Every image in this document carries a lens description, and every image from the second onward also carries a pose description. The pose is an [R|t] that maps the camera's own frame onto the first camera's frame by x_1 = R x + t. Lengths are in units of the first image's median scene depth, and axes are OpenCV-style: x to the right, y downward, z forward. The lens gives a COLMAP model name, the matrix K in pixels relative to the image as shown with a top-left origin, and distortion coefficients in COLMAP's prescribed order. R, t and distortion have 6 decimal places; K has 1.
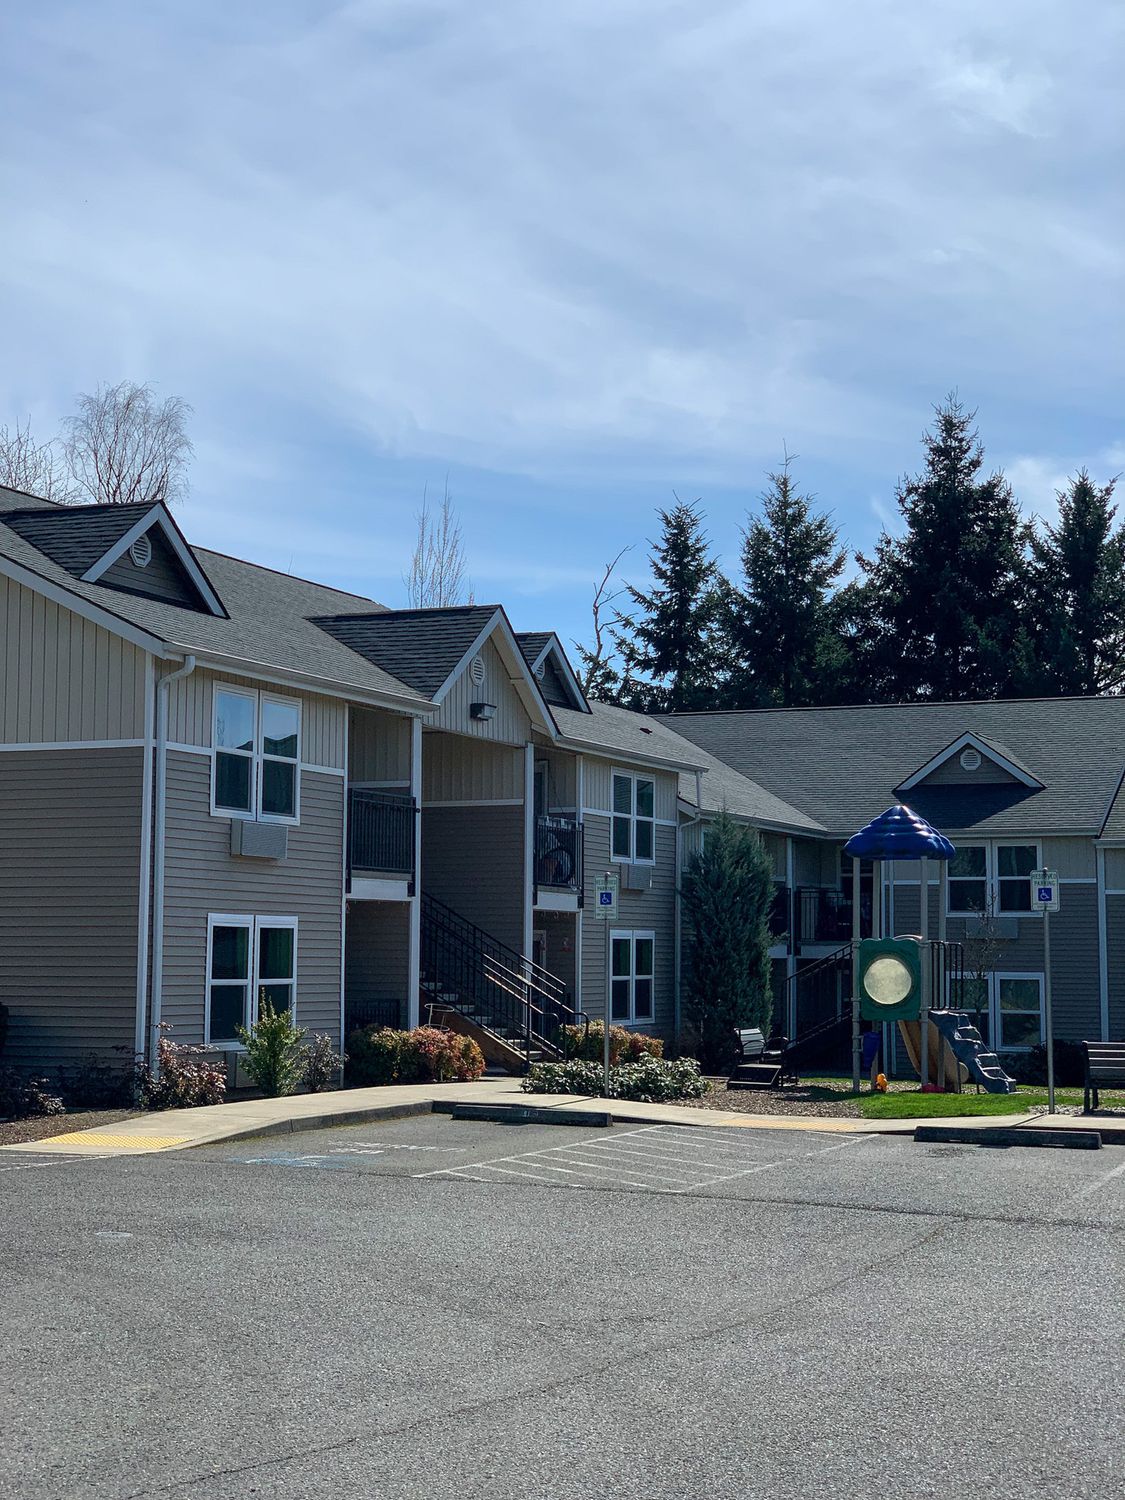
lens RADIAL K [[2262.7, 0, 562.5], [0, 2262.7, 750.0], [0, 0, 1]] dist [0.023878, 1.118604]
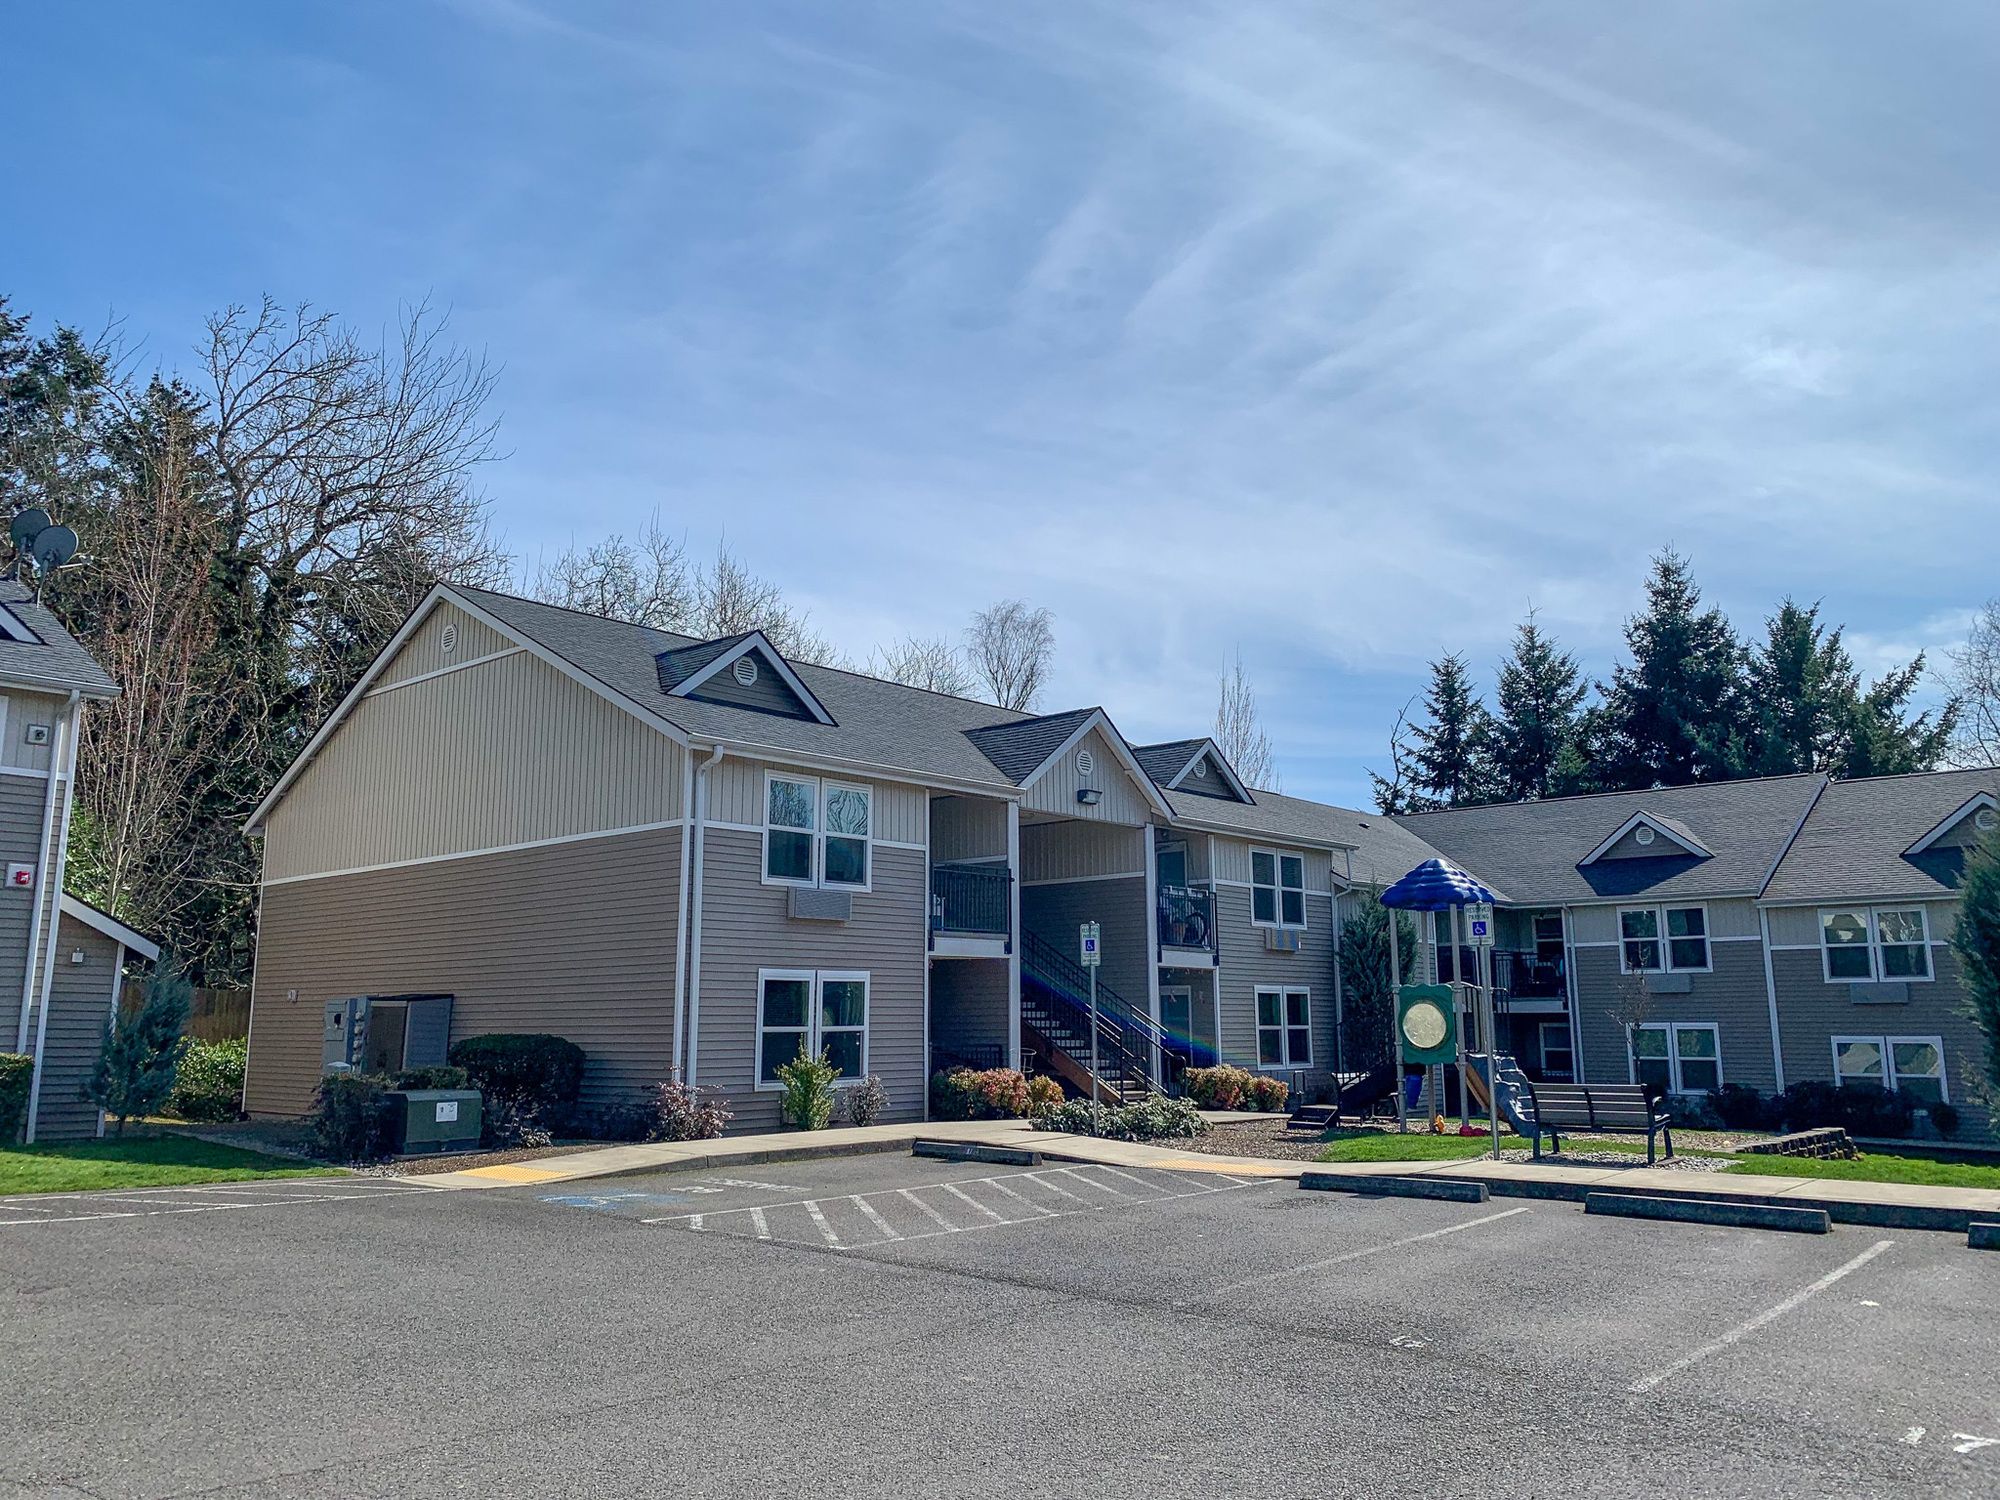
lens RADIAL K [[1528.8, 0, 993.4], [0, 1528.8, 740.9], [0, 0, 1]] dist [0.140931, -0.267451]
pose [[0.949203, -0.067446, -0.307349, 0.143198], [0.039152, 0.994483, -0.097318, 0.025891], [0.312218, 0.080341, 0.946607, 0.195394]]
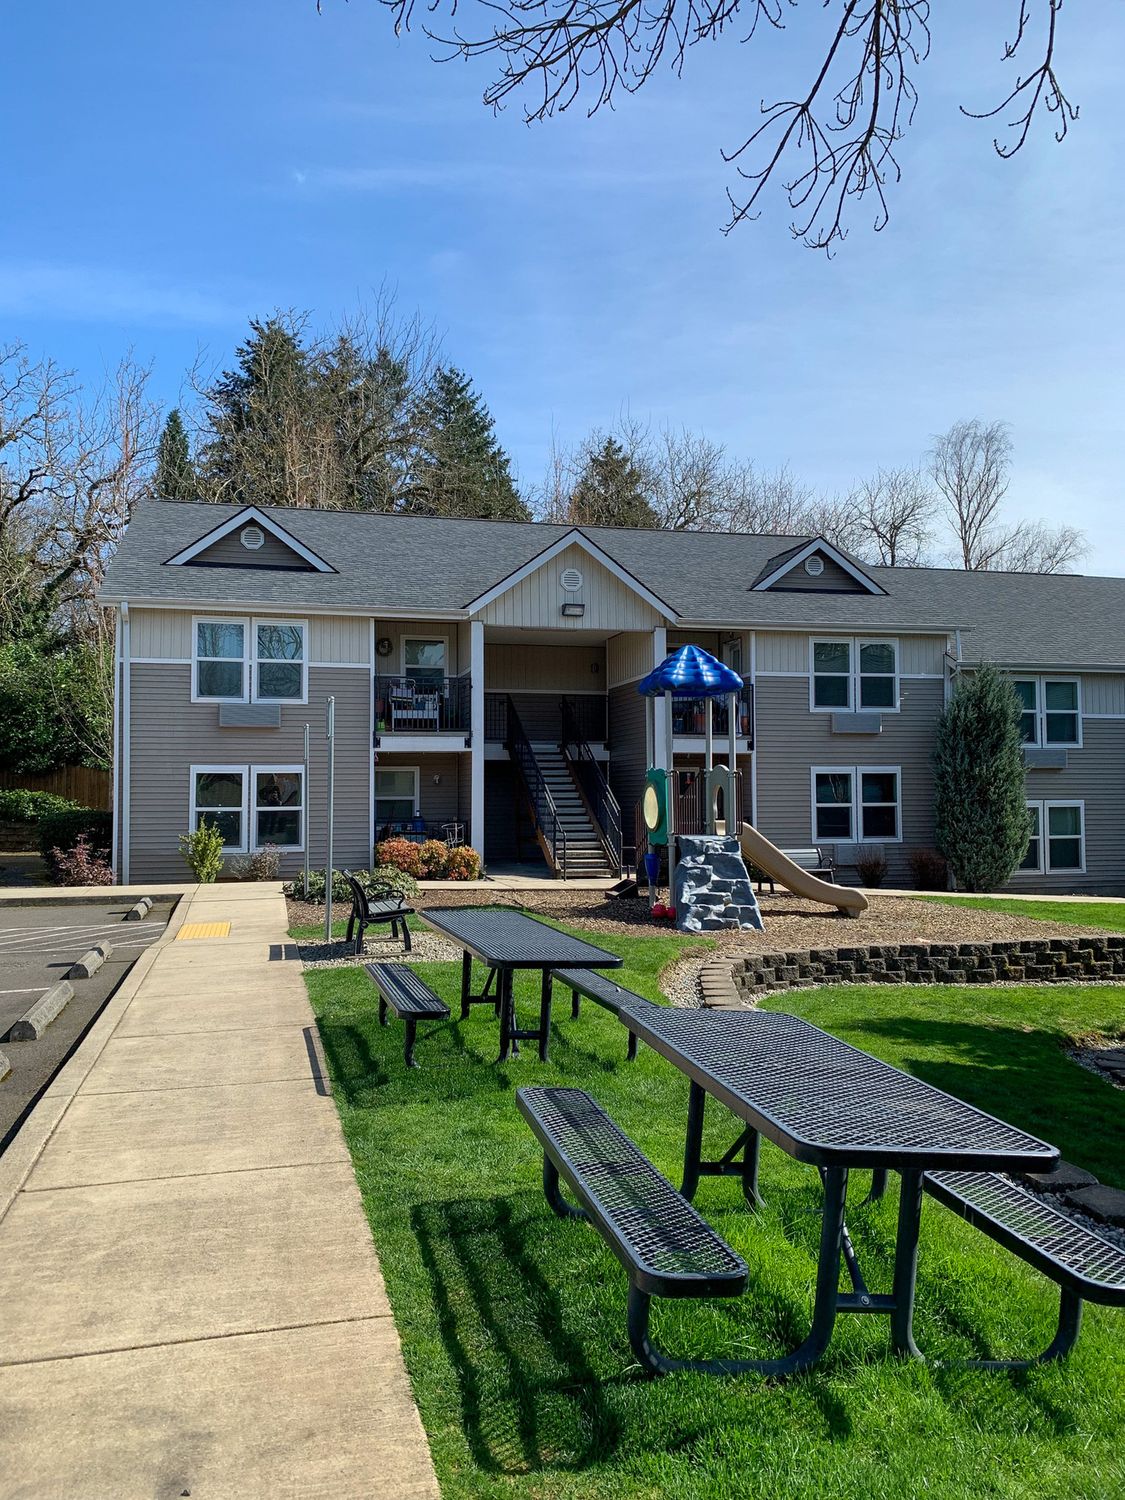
lens RADIAL K [[1146.6, 0, 562.5], [0, 1146.6, 750.0], [0, 0, 1]] dist [0.140931, -0.267451]
pose [[0.611335, -0.041026, -0.790308, 0.434949], [0.082177, 0.996548, 0.011834, 0.050626], [0.787094, -0.072180, 0.612596, 0.492916]]
